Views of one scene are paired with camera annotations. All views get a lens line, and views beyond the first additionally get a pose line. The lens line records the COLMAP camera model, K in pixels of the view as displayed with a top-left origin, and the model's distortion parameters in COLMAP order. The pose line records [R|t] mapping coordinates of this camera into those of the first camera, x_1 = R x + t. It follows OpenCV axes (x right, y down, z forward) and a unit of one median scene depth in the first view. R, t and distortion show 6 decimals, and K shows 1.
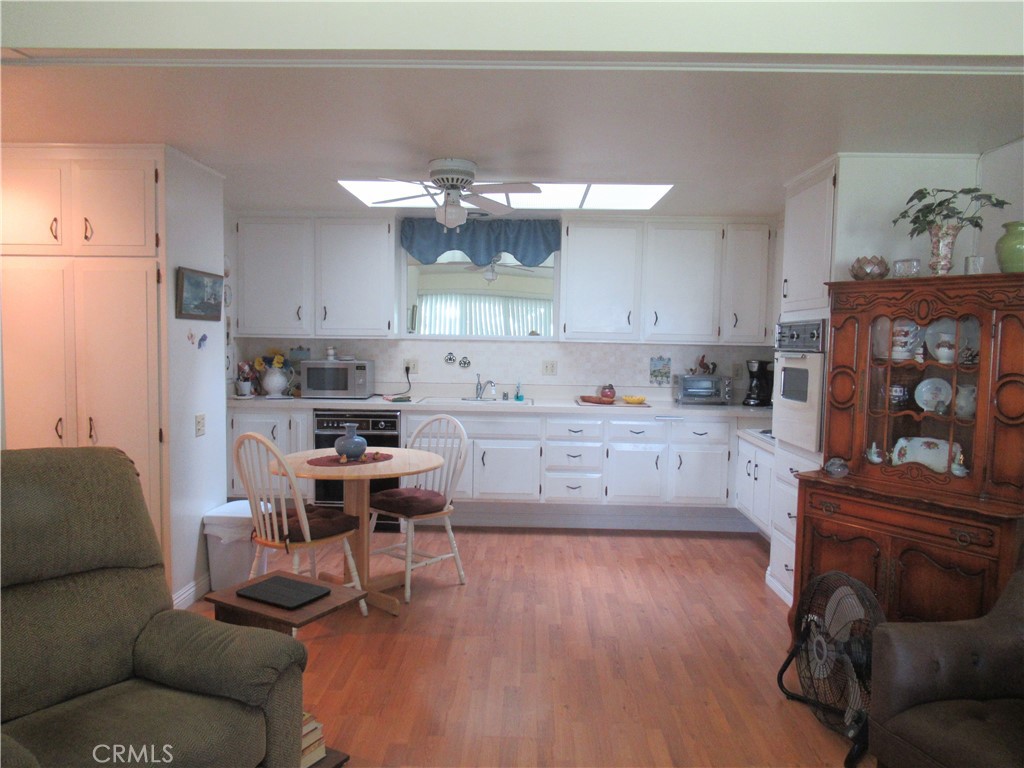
lens RADIAL K [[765.2, 0, 512.0], [0, 765.2, 384.0], [0, 0, 1]] dist [-0.001313, 0.003628]
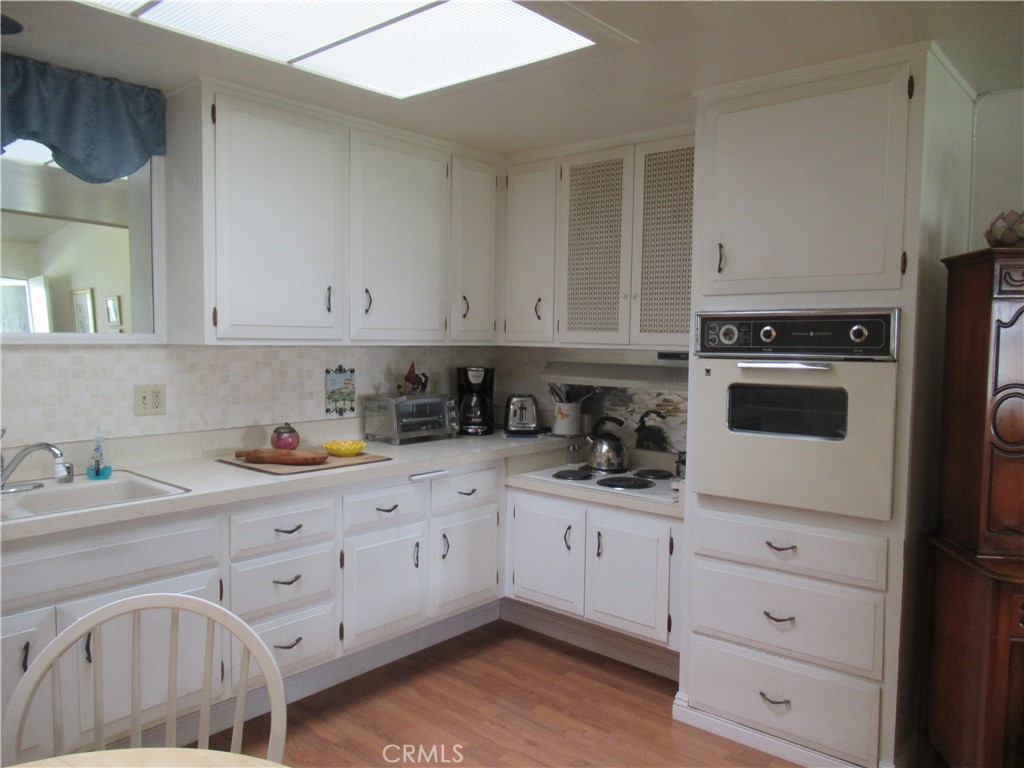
lens RADIAL K [[770.7, 0, 512.0], [0, 770.7, 384.0], [0, 0, 1]] dist [-0.004512, -0.000474]
pose [[0.641372, -0.058536, 0.764994, -0.185455], [0.048426, 0.998186, 0.035779, -0.039596], [-0.765701, 0.014098, 0.643043, 0.549650]]
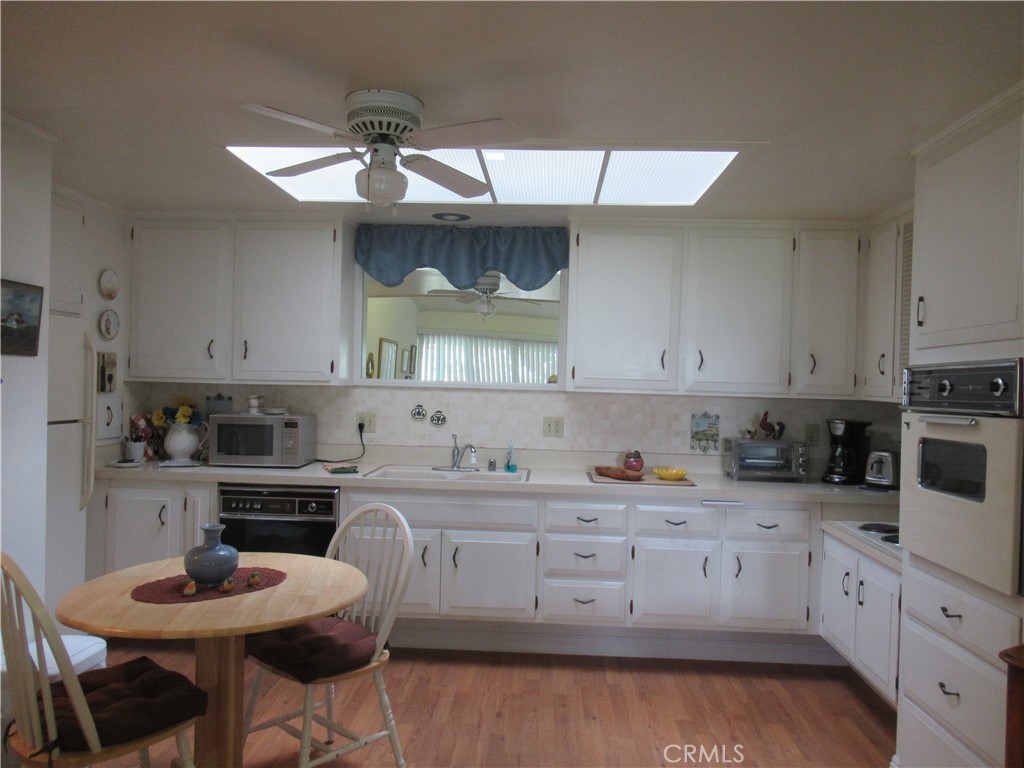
lens RADIAL K [[765.2, 0, 512.0], [0, 765.2, 384.0], [0, 0, 1]] dist [-0.001313, 0.003628]
pose [[0.999636, 0.008907, -0.025472, 0.029591], [-0.010440, 0.998103, -0.060682, -0.018119], [0.024883, 0.060926, 0.997832, 0.280504]]
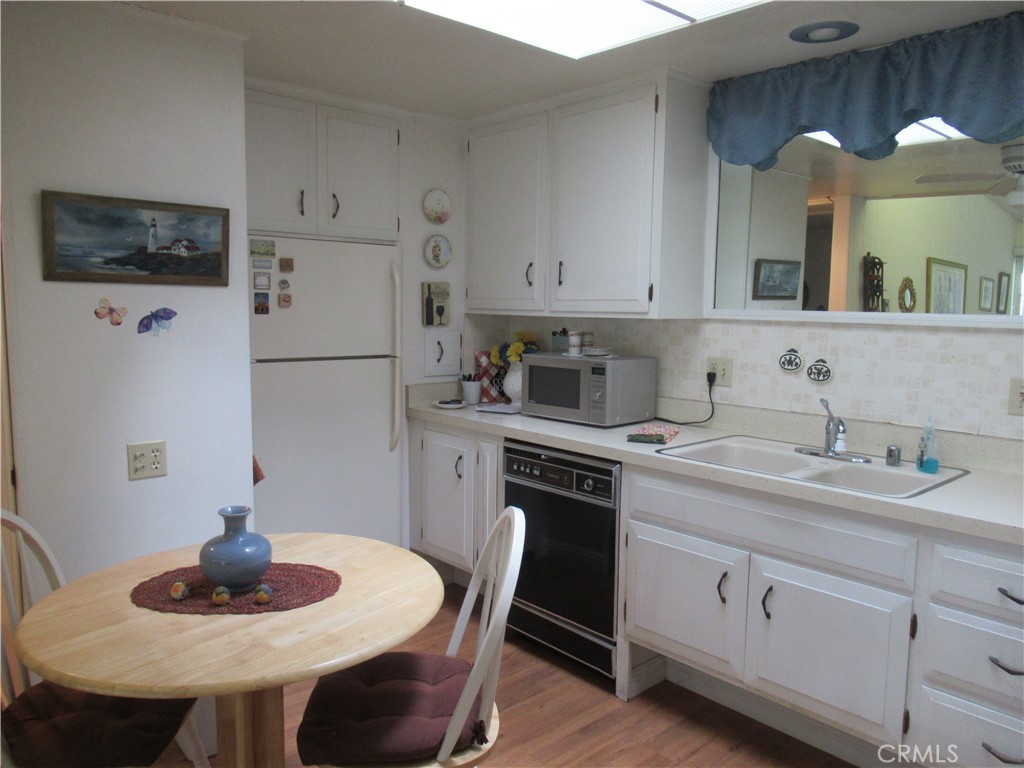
lens RADIAL K [[765.2, 0, 512.0], [0, 765.2, 384.0], [0, 0, 1]] dist [-0.001313, 0.003628]
pose [[0.690152, 0.072159, -0.720057, 0.156123], [-0.050048, 0.997393, 0.051982, -0.037361], [0.721931, 0.000161, 0.691965, 0.576103]]
